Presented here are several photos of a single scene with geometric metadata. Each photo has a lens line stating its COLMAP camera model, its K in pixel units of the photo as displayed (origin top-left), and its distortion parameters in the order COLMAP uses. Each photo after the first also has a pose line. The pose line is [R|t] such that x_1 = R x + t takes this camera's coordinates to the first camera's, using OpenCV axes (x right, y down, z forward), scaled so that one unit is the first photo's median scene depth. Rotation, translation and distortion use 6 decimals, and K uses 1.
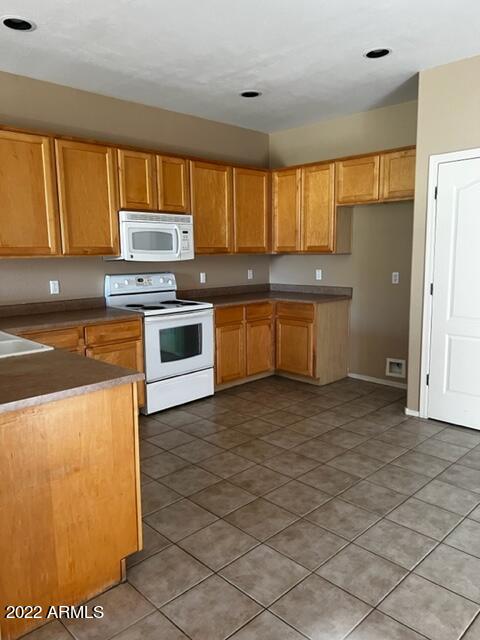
lens RADIAL K [[490.2, 0, 240.0], [0, 490.2, 320.0], [0, 0, 1]] dist [0.075688, -0.071418]
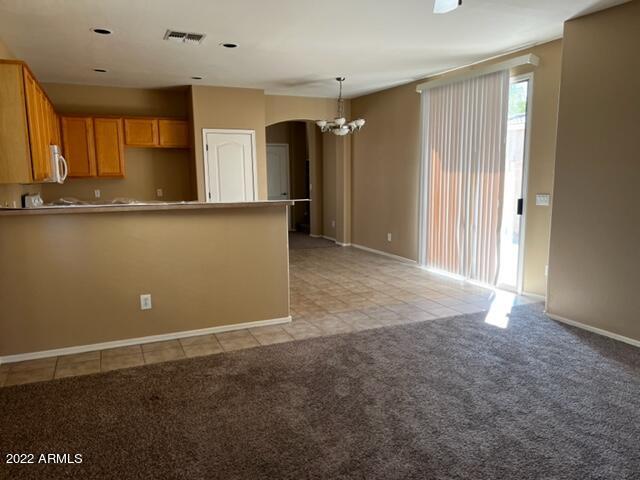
lens RADIAL K [[490.2, 0, 320.0], [0, 490.2, 240.0], [0, 0, 1]] dist [0.075688, -0.071418]
pose [[0.353512, -0.122972, 0.927312, -1.207001], [0.136072, 0.987537, 0.079085, 0.010752], [-0.925480, 0.098223, 0.365839, -0.086074]]
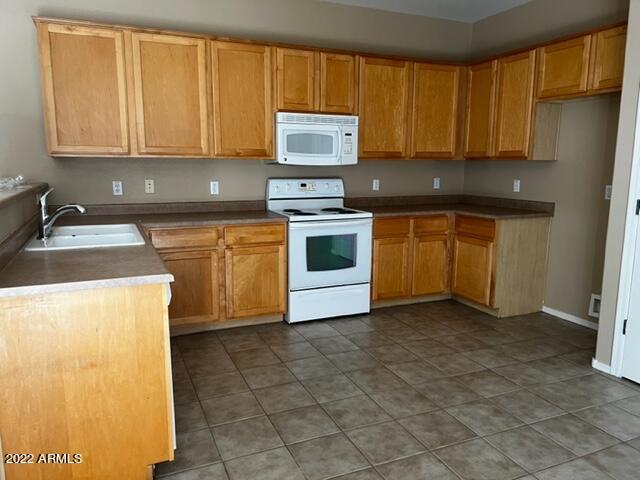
lens RADIAL K [[490.2, 0, 320.0], [0, 490.2, 240.0], [0, 0, 1]] dist [0.075688, -0.071418]
pose [[0.931476, 0.073650, -0.356270, 0.202521], [-0.068584, 0.997284, 0.026848, -0.000437], [0.357280, -0.000574, 0.933997, 0.118128]]
